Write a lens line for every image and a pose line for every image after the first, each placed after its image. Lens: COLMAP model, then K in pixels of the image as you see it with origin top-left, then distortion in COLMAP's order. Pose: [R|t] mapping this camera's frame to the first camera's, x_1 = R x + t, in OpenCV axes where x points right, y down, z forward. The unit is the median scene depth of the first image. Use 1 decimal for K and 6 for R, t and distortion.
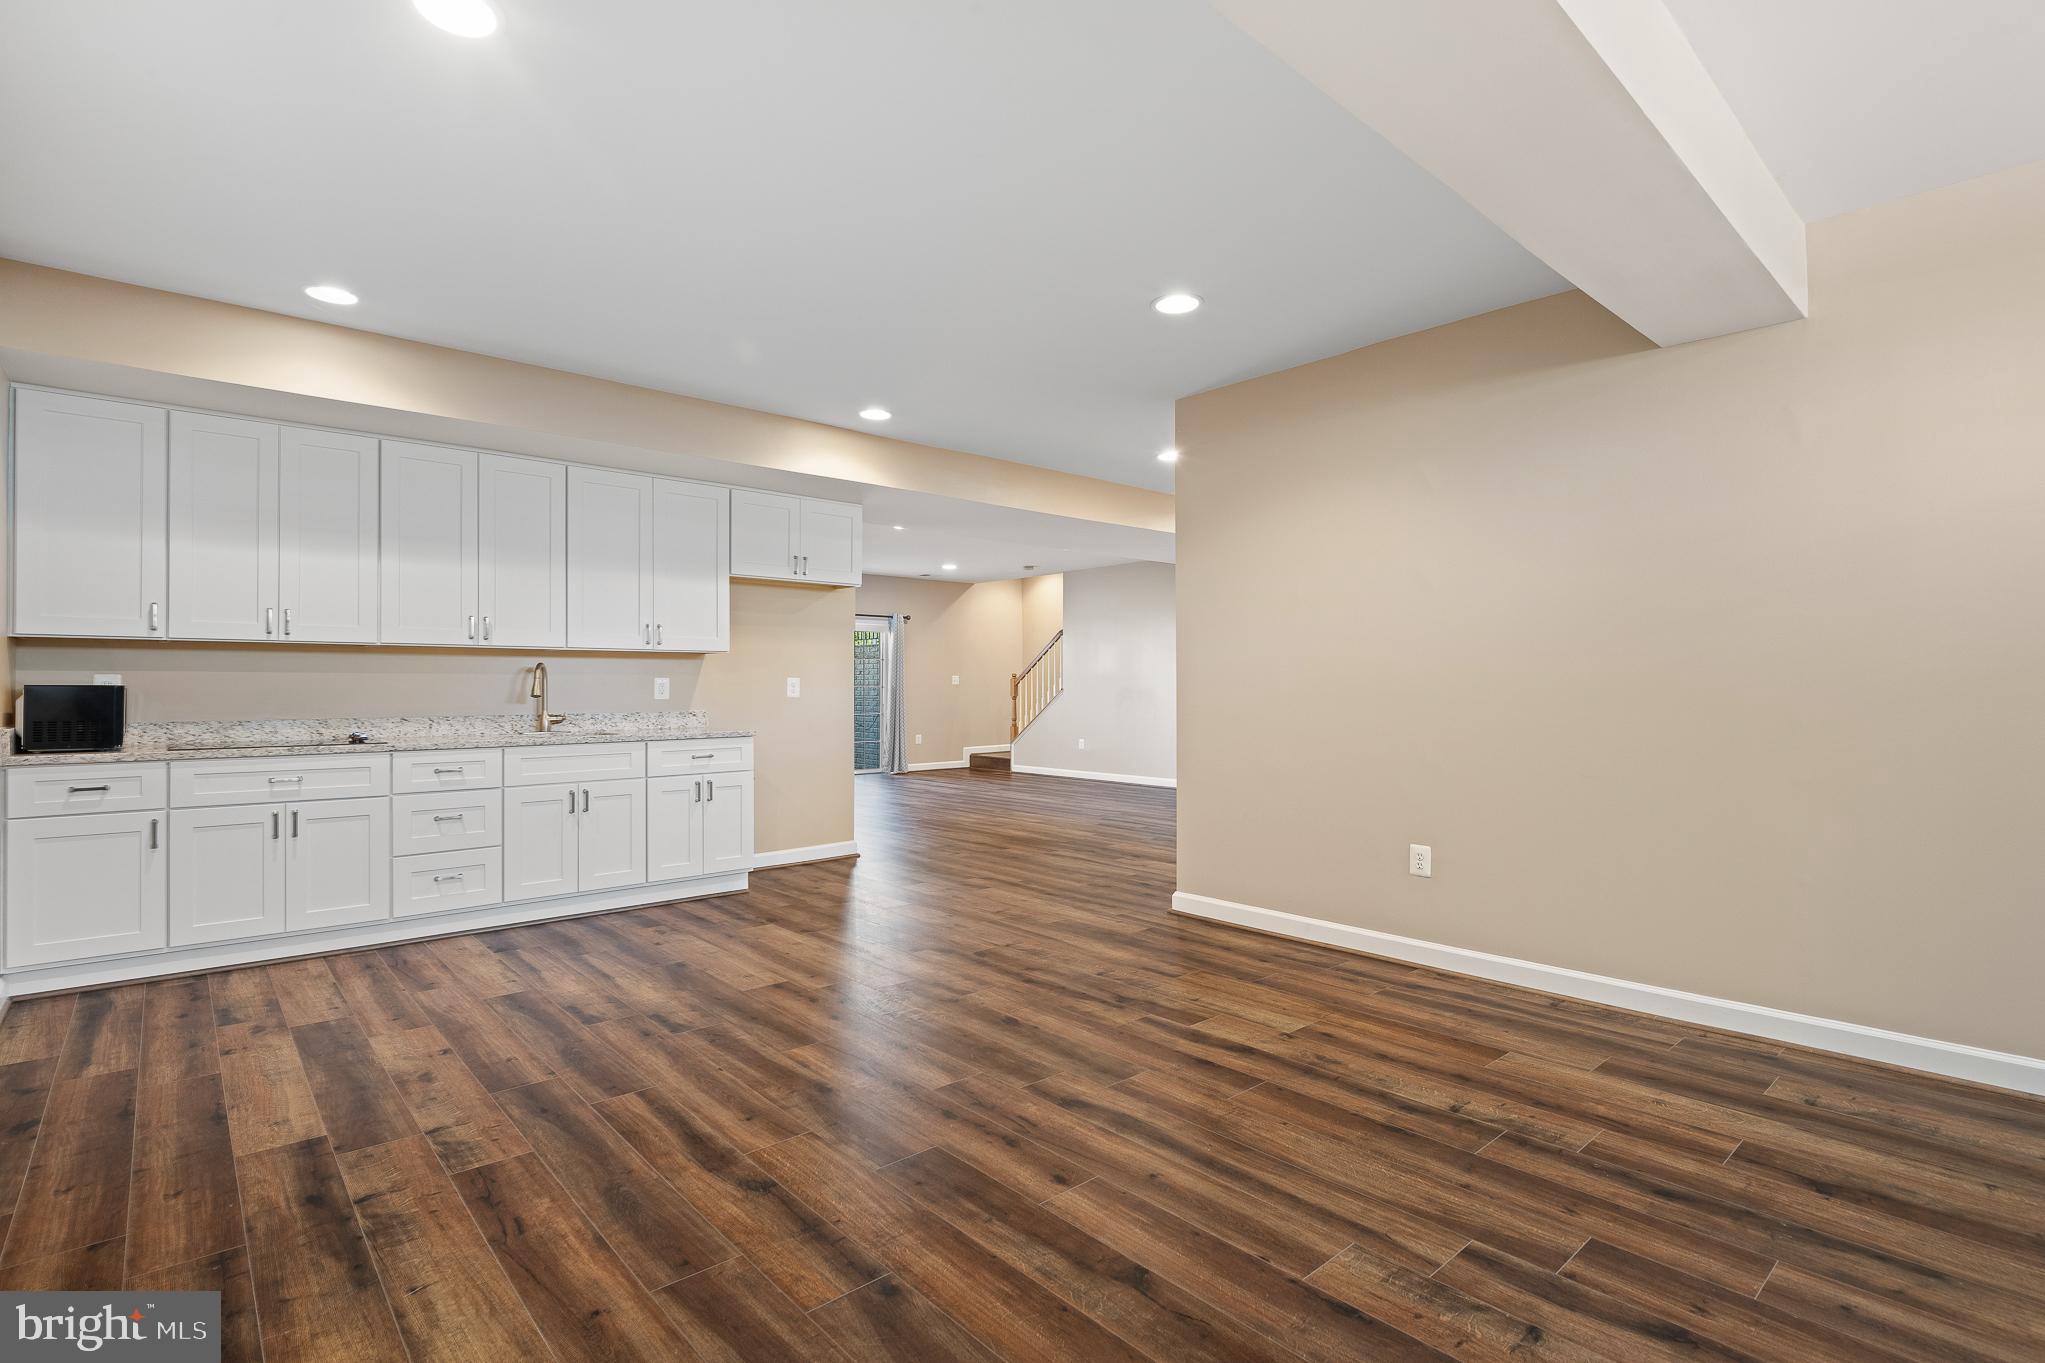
lens RADIAL K [[966.1, 0, 1001.5], [0, 966.1, 676.5], [0, 0, 1]] dist [-0.013644, 0.002417]
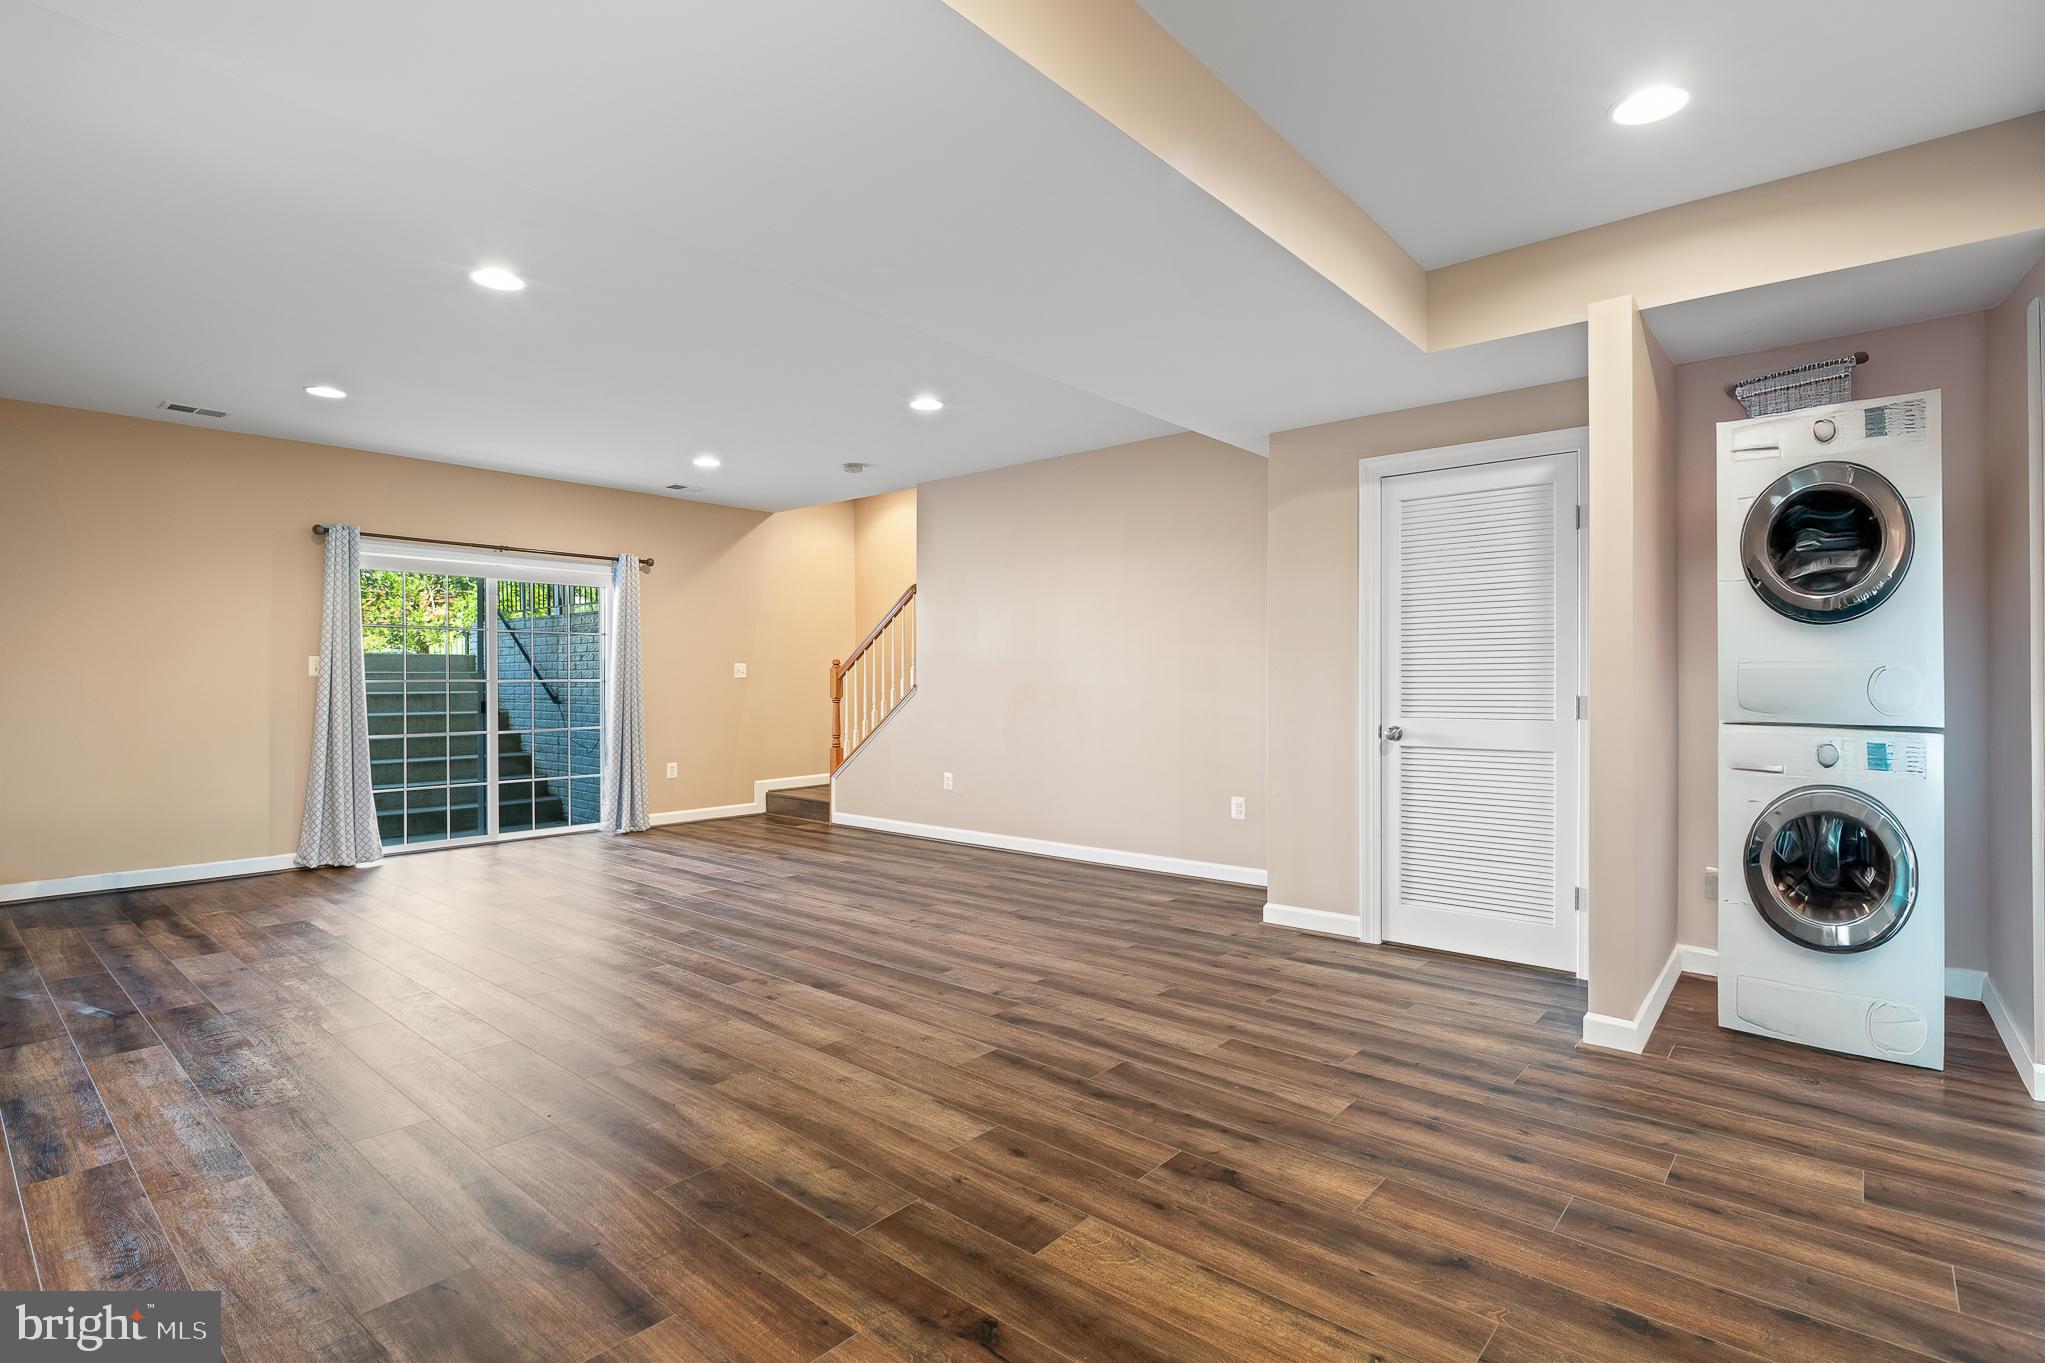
lens RADIAL K [[966.1, 0, 1022.3], [0, 966.1, 678.4], [0, 0, 1]] dist [-0.013644, 0.002417]
pose [[0.987164, 0.001615, 0.159701, 0.106630], [-0.002920, 0.999964, 0.007938, 0.012111], [-0.159683, -0.008302, 0.987134, 1.320263]]
